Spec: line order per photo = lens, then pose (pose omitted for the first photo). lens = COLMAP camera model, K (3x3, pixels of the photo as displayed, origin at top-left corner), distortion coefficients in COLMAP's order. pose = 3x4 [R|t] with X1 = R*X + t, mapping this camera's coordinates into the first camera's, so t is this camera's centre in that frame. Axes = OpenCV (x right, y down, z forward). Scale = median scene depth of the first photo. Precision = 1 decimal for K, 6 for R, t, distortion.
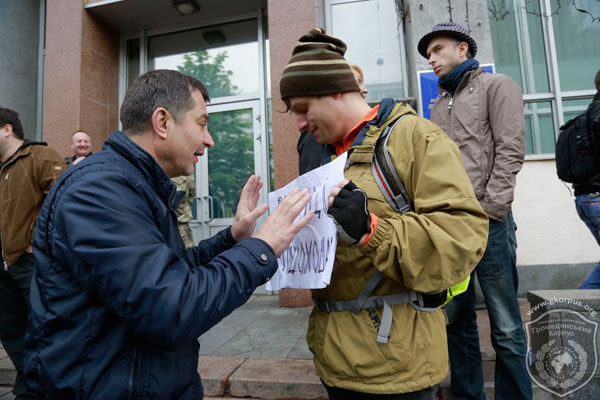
lens RADIAL K [[407.8, 0, 300.0], [0, 407.8, 200.0], [0, 0, 1]] dist [-0.102194, 0.063290]
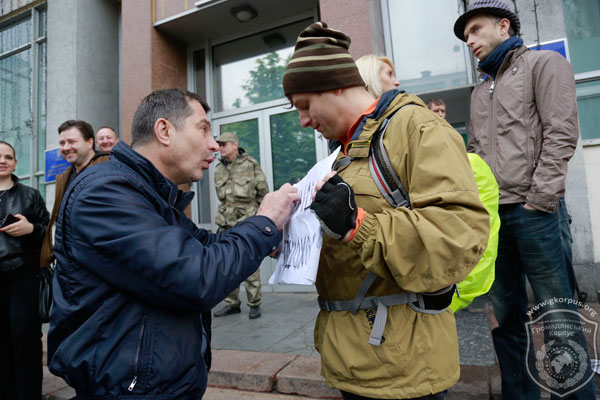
lens RADIAL K [[407.7, 0, 299.8], [0, 407.7, 196.1], [0, 0, 1]] dist [-0.068436, -0.000885]
pose [[0.978220, -0.035212, -0.204564, 0.205357], [0.034619, 0.999380, -0.006481, 0.000630], [0.204665, -0.000741, 0.978832, 0.019745]]
